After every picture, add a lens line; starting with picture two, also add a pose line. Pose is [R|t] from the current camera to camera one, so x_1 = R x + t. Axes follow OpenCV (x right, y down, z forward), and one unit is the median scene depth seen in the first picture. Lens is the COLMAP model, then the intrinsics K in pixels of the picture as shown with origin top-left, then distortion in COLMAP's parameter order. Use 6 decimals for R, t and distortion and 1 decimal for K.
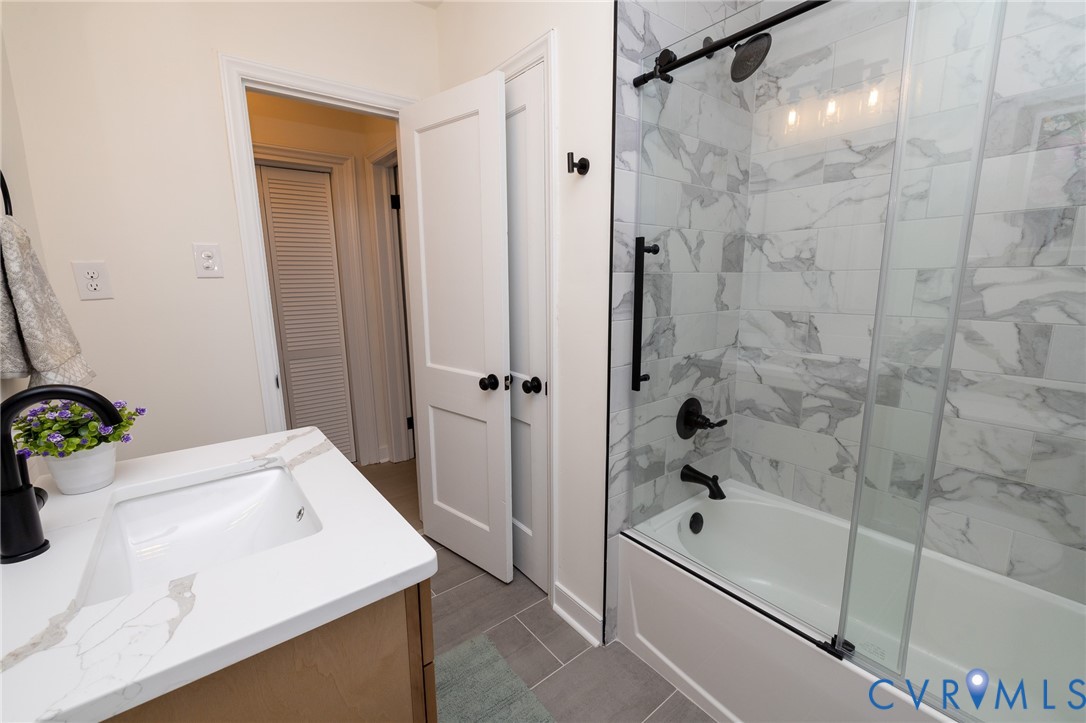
lens RADIAL K [[455.7, 0, 555.6], [0, 455.7, 365.0], [0, 0, 1]] dist [0.002106, 0.000307]
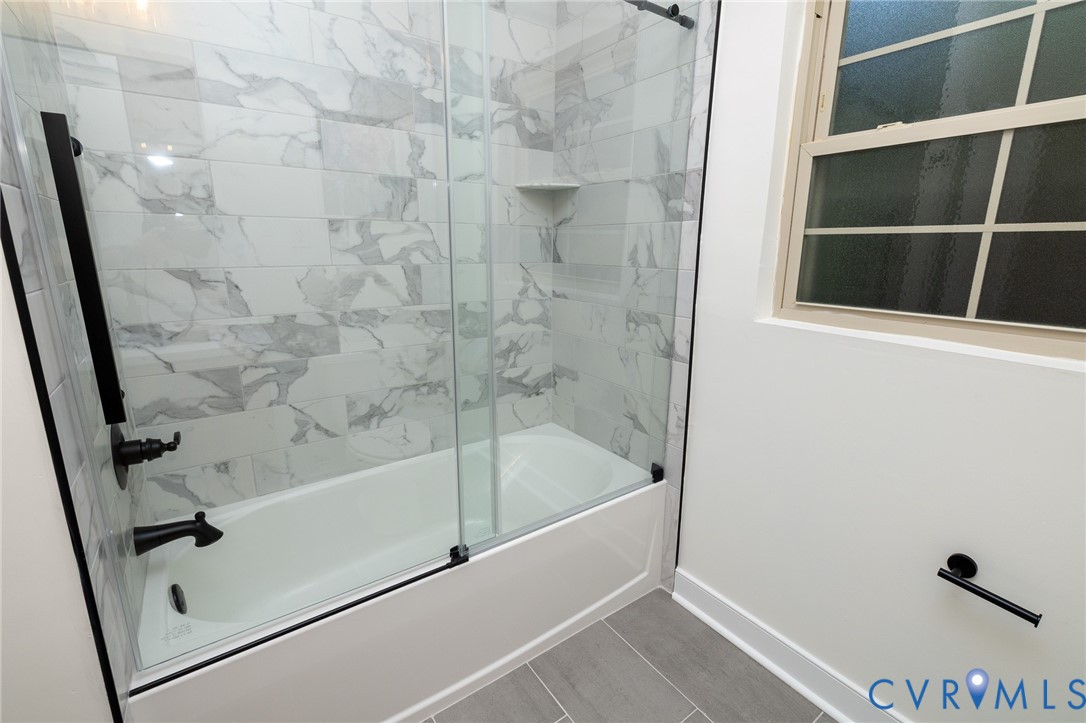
lens RADIAL K [[485.7, 0, 543.0], [0, 485.7, 361.5], [0, 0, 1]] dist [-0.000366, -0.000179]
pose [[0.058899, -0.224756, 0.972633, -0.324163], [0.177044, 0.961231, 0.211400, -0.044327], [-0.982439, 0.159747, 0.096407, 0.459003]]
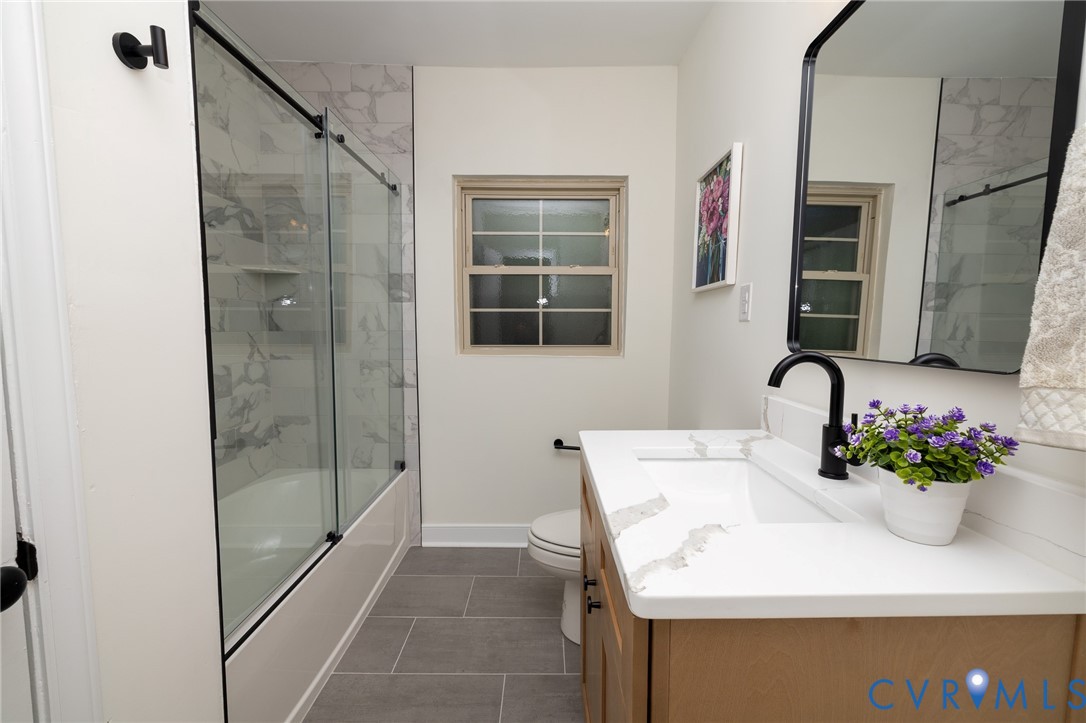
lens RADIAL K [[462.7, 0, 542.3], [0, 462.7, 363.9], [0, 0, 1]] dist [-0.000102, -0.000250]
pose [[-0.779115, -0.048628, 0.624992, -0.678364], [0.118645, 0.967529, 0.223182, -0.165807], [-0.615551, 0.248037, -0.748047, 1.250675]]
